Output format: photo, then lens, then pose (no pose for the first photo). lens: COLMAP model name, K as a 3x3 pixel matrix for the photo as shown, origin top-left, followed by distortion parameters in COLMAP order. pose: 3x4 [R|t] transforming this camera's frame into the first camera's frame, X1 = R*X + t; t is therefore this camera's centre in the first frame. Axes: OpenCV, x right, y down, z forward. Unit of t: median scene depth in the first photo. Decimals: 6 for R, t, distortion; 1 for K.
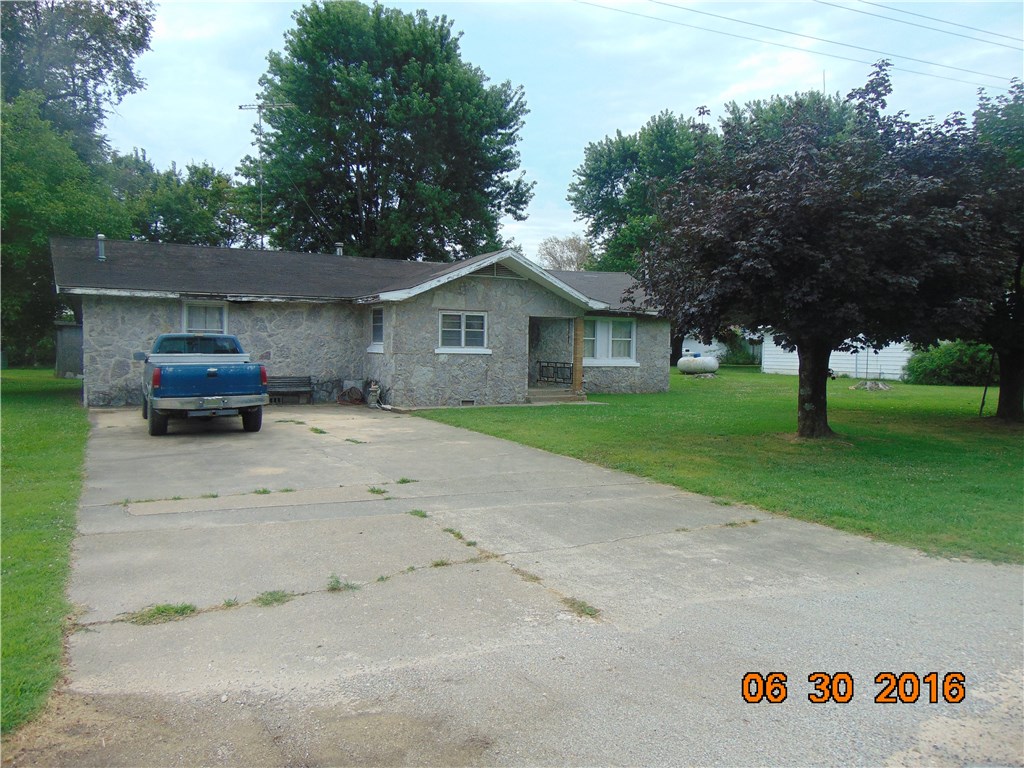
lens RADIAL K [[765.7, 0, 512.0], [0, 765.7, 384.0], [0, 0, 1]] dist [-0.032708, 0.056201]
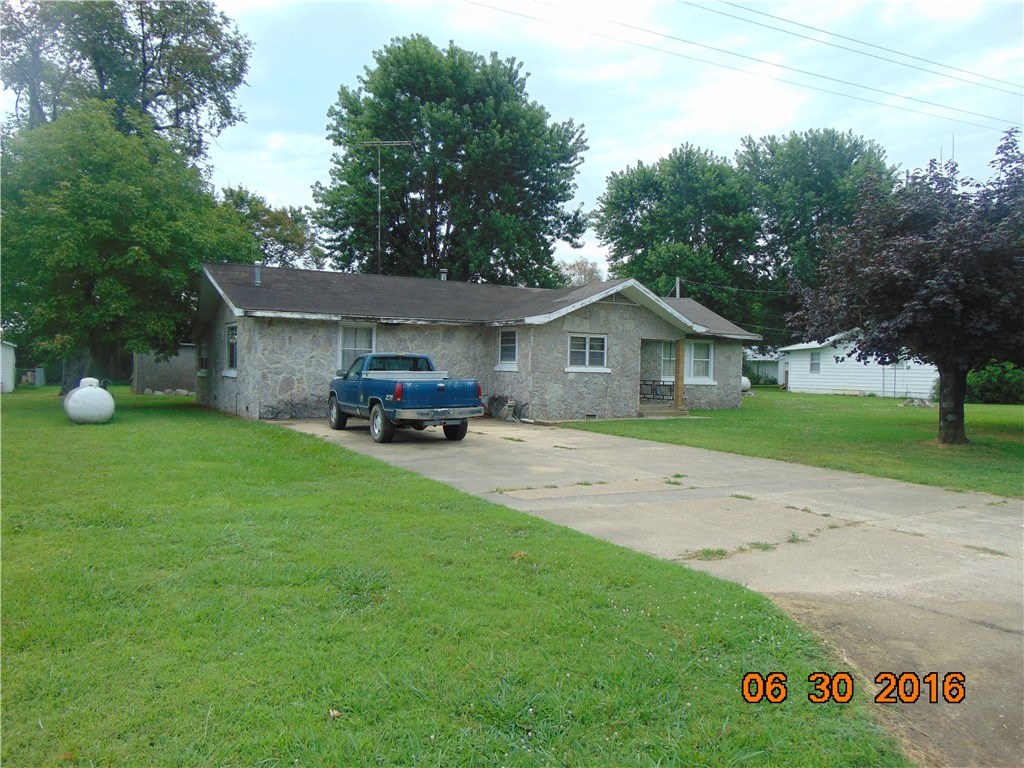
lens RADIAL K [[765.7, 0, 512.0], [0, 765.7, 384.0], [0, 0, 1]] dist [-0.032708, 0.056201]
pose [[0.999146, 0.003457, 0.041176, -0.211272], [-0.002390, 0.999661, -0.025926, 0.006060], [-0.041252, 0.025806, 0.998815, -0.094681]]
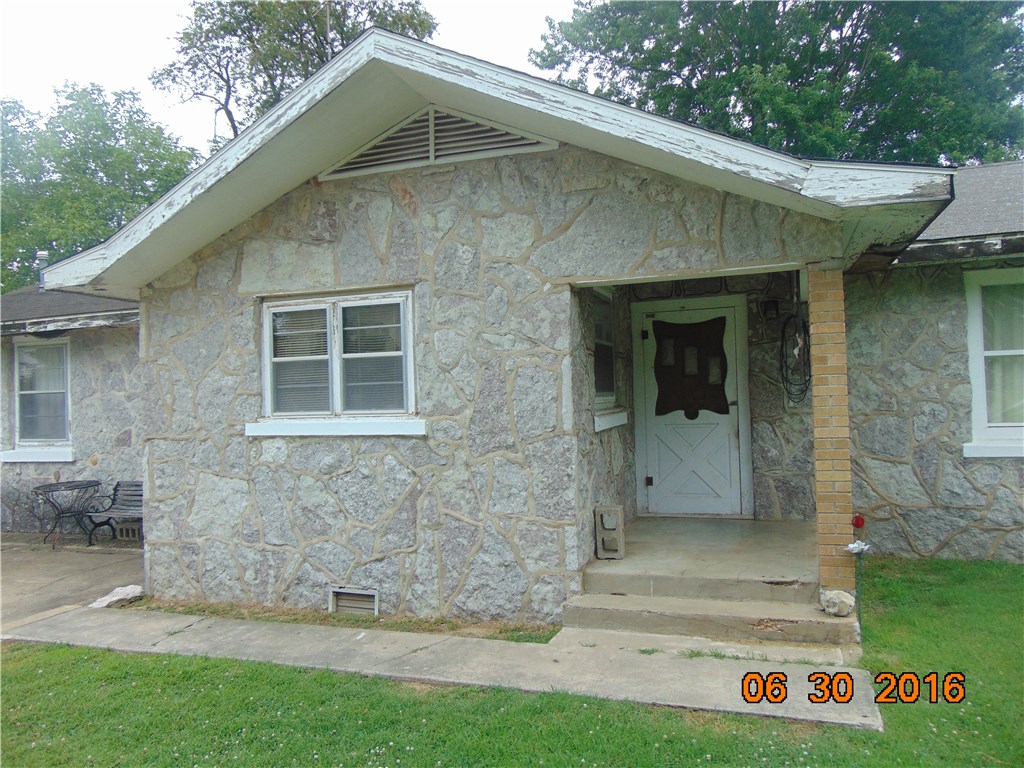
lens RADIAL K [[765.7, 0, 512.0], [0, 765.7, 384.0], [0, 0, 1]] dist [-0.032708, 0.056201]
pose [[0.686069, -0.046914, -0.726022, 0.197740], [0.005361, 0.998218, -0.059436, -0.040345], [0.727516, 0.036885, 0.685098, 0.817708]]
